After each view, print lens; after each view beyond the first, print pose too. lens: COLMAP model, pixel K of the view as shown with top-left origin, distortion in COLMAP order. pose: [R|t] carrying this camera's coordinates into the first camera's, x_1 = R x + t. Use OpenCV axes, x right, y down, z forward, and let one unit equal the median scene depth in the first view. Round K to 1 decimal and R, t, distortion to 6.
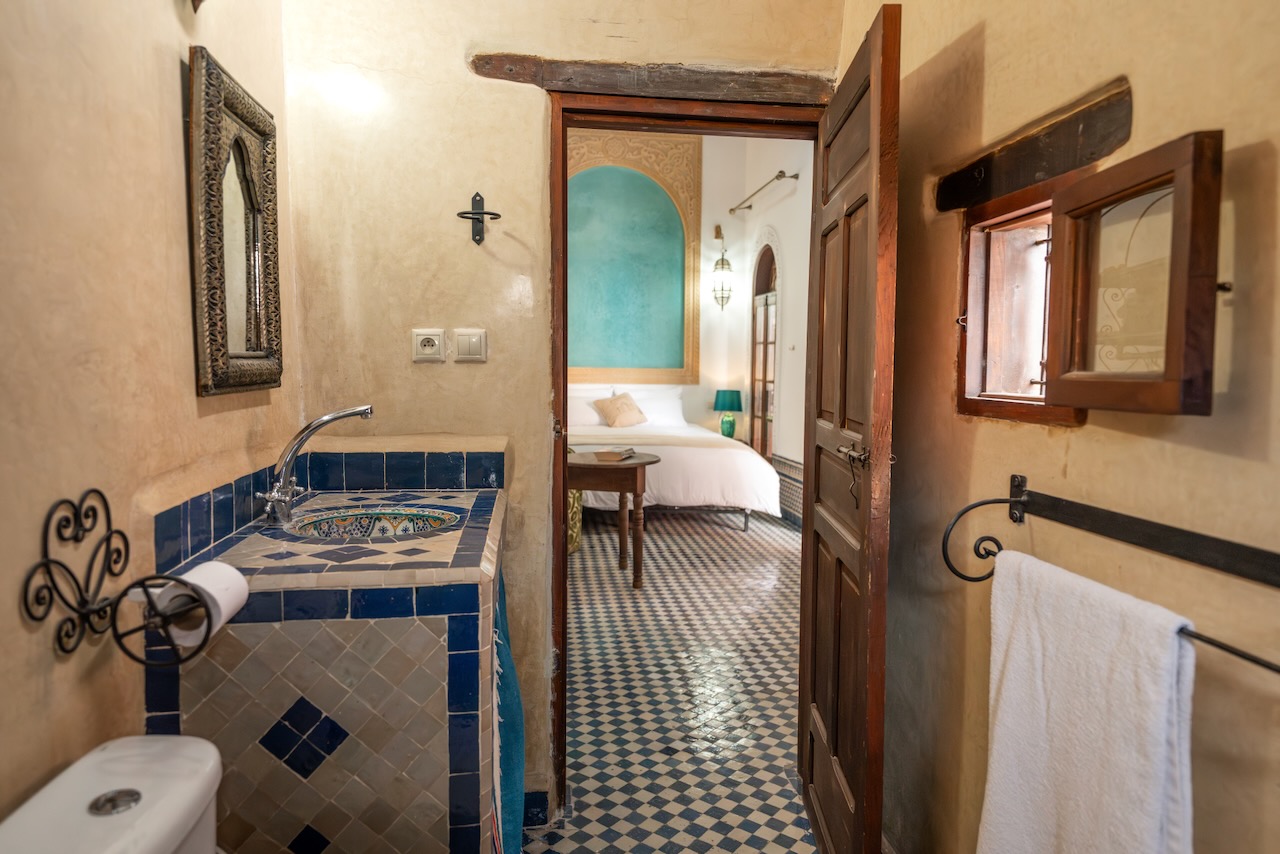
lens RADIAL K [[816.5, 0, 640.0], [0, 816.5, 427.0], [0, 0, 1]] dist [0.029101, 0.000147]
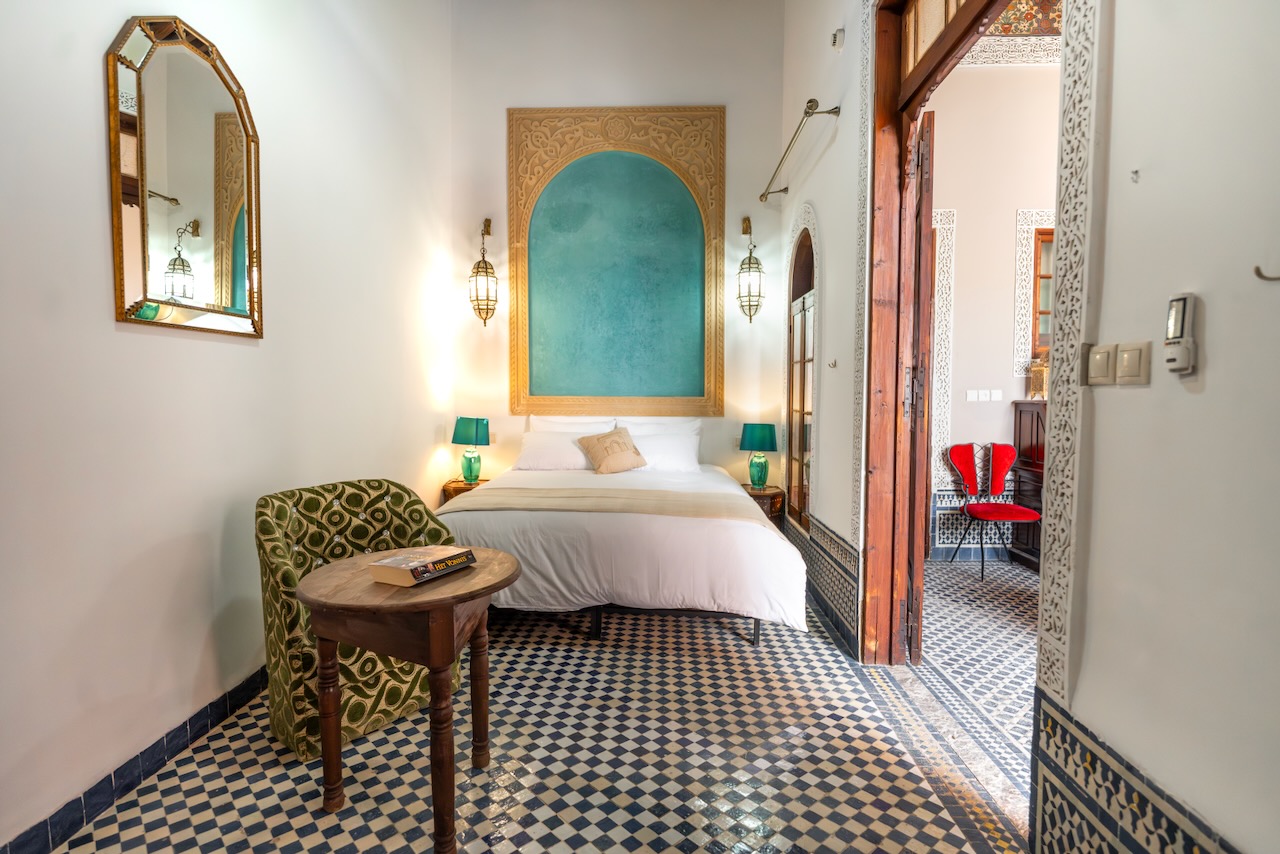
lens RADIAL K [[631.9, 0, 640.0], [0, 631.9, 427.0], [0, 0, 1]] dist [-0.000550, 0.000216]
pose [[0.985634, 0.000735, -0.168895, 0.098534], [-0.005715, 0.999563, -0.029000, -0.024000], [0.168799, 0.029549, 0.985207, 0.386286]]
